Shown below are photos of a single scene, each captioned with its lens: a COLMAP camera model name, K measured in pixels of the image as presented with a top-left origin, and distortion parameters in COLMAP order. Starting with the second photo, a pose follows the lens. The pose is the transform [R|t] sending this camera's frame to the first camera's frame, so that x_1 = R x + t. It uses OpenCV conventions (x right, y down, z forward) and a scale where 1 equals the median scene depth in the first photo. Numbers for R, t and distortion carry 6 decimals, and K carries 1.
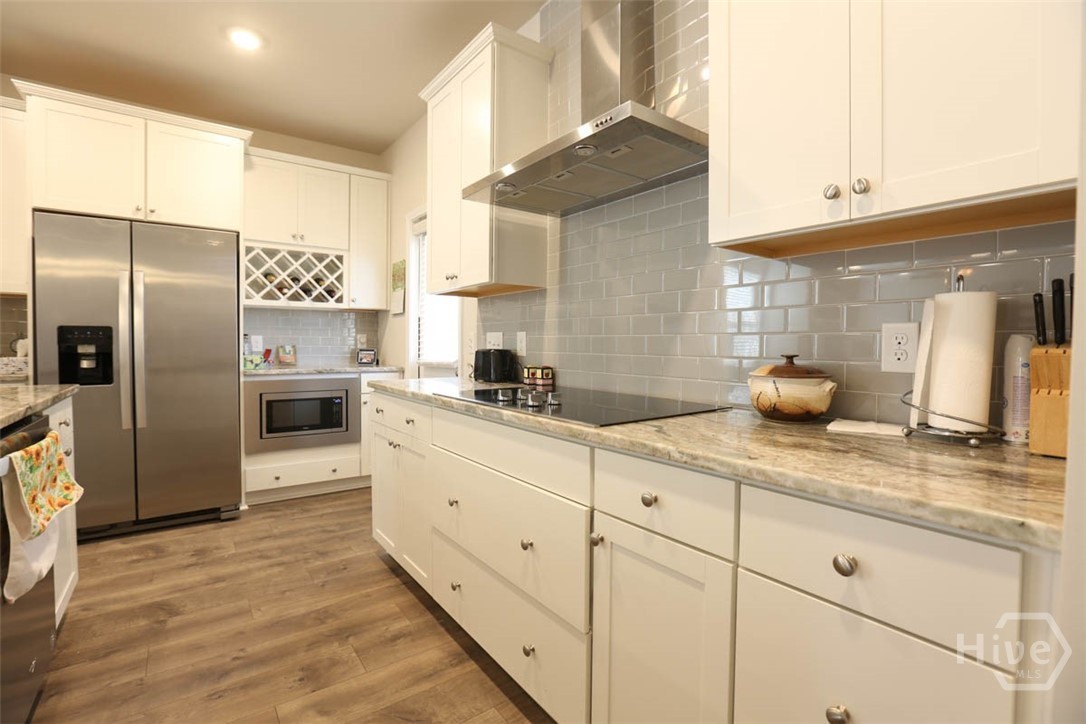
lens RADIAL K [[492.6, 0, 539.0], [0, 492.6, 354.2], [0, 0, 1]] dist [-0.055803, 0.019374]
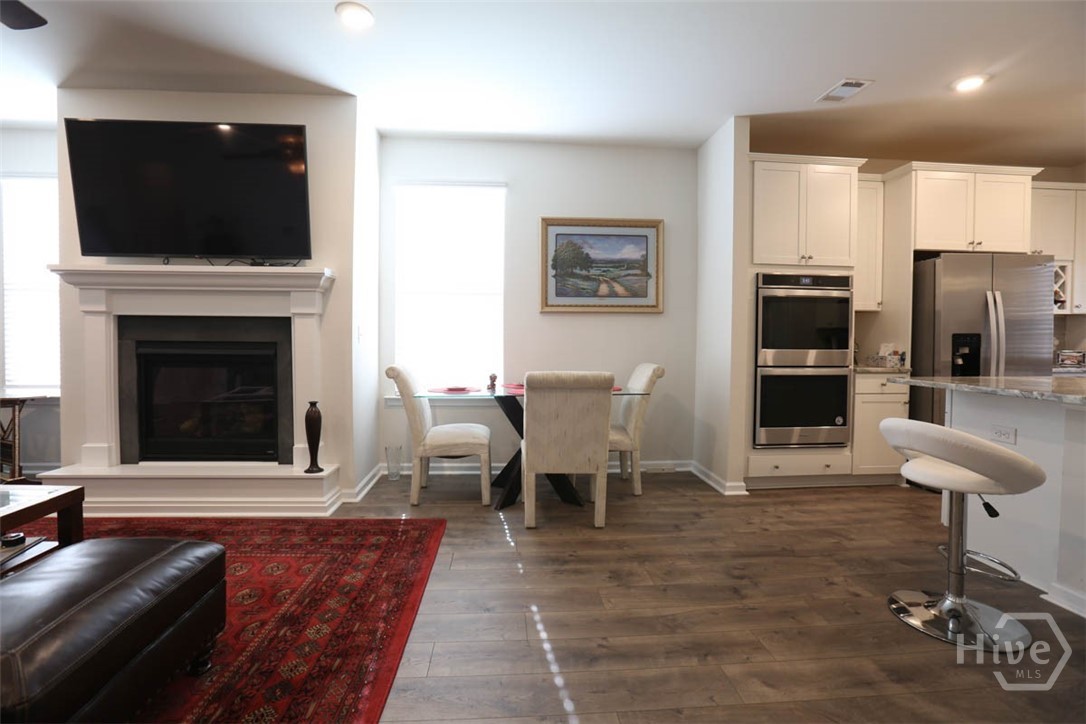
lens RADIAL K [[492.6, 0, 539.0], [0, 492.6, 354.2], [0, 0, 1]] dist [-0.055803, 0.019374]
pose [[0.845055, 0.014194, -0.534492, -0.909363], [-0.011402, 0.999899, 0.008527, 0.001445], [0.534558, -0.001111, 0.845131, -0.586050]]
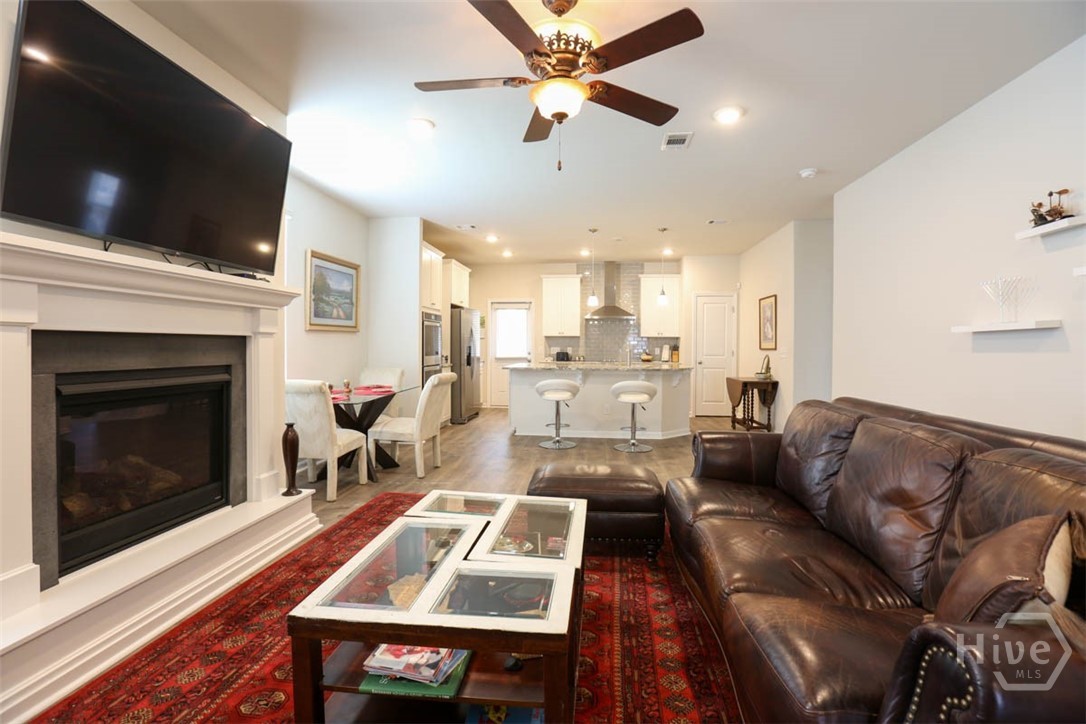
lens RADIAL K [[492.6, 0, 539.0], [0, 492.6, 354.2], [0, 0, 1]] dist [-0.055803, 0.019374]
pose [[0.681936, -0.014535, 0.731268, -2.061331], [0.009205, 0.999894, 0.011291, -0.029947], [-0.731354, -0.000968, 0.681997, -0.976985]]
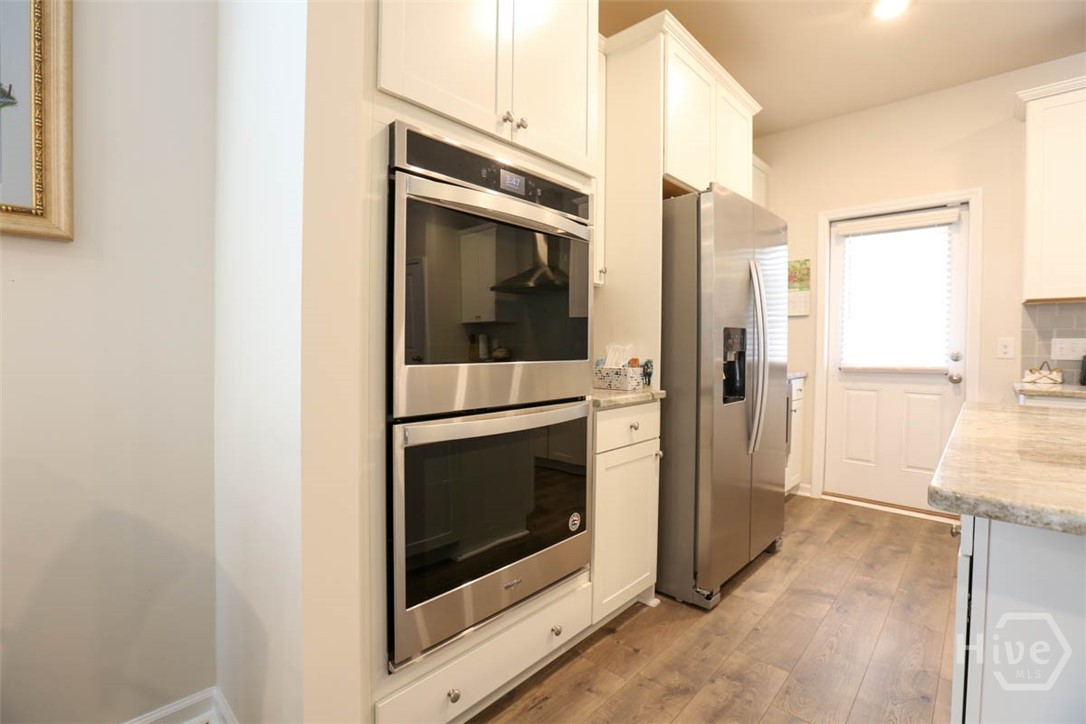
lens RADIAL K [[492.6, 0, 539.0], [0, 492.6, 354.2], [0, 0, 1]] dist [-0.055803, 0.019374]
pose [[0.983296, -0.001146, 0.182012, -1.032268], [0.000494, 0.999993, 0.003626, -0.013578], [-0.182015, -0.003475, 0.983290, 0.182558]]
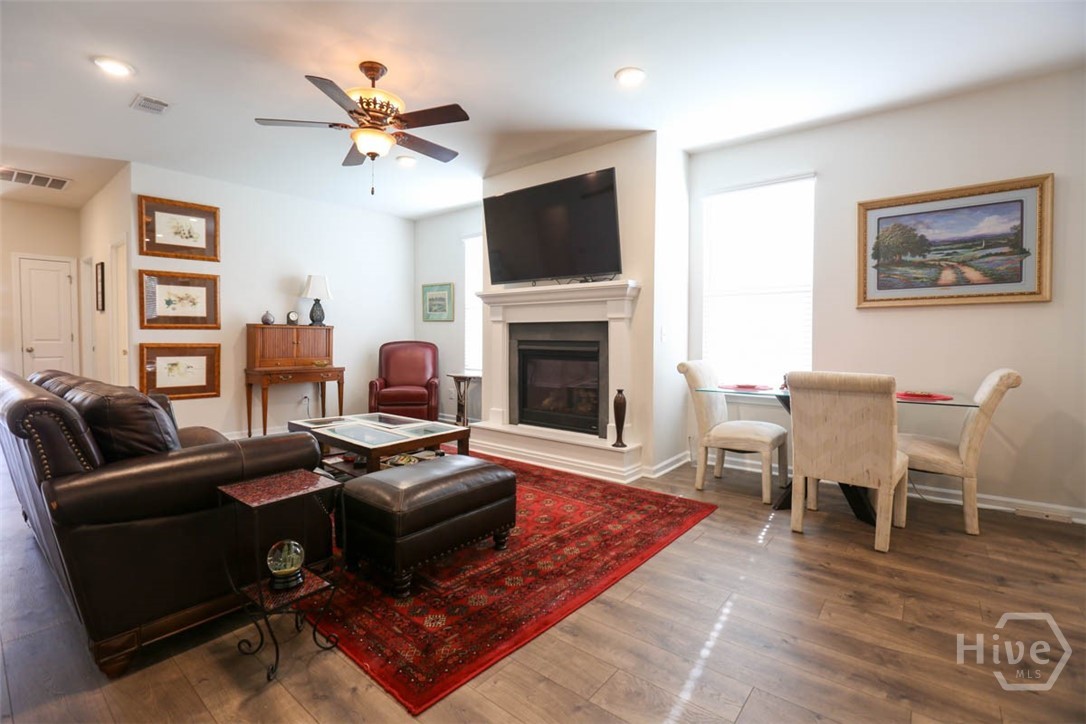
lens RADIAL K [[492.6, 0, 539.0], [0, 492.6, 354.2], [0, 0, 1]] dist [-0.055803, 0.019374]
pose [[0.249309, 0.024568, -0.968112, -0.707442], [-0.019401, 0.999604, 0.020371, 0.002027], [0.968230, 0.013704, 0.249687, -0.509414]]
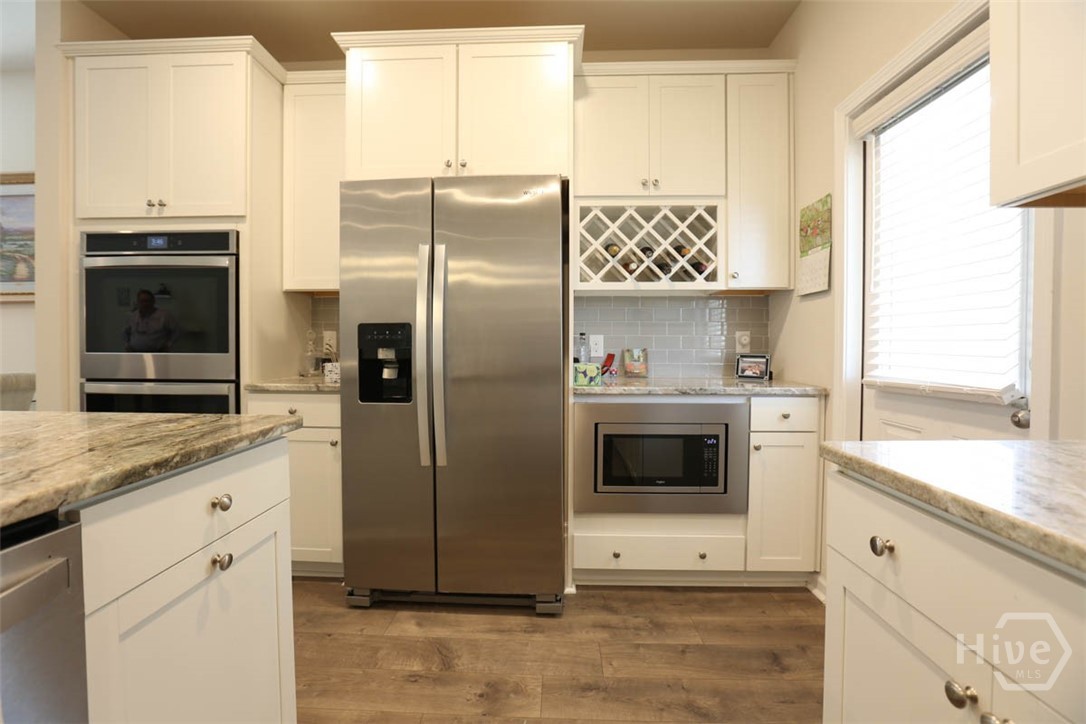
lens RADIAL K [[492.6, 0, 539.0], [0, 492.6, 354.2], [0, 0, 1]] dist [-0.055803, 0.019374]
pose [[0.780562, 0.008274, -0.625023, -0.203293], [-0.009864, 0.999951, 0.000919, -0.010081], [0.625000, 0.005448, 0.780606, 0.398447]]
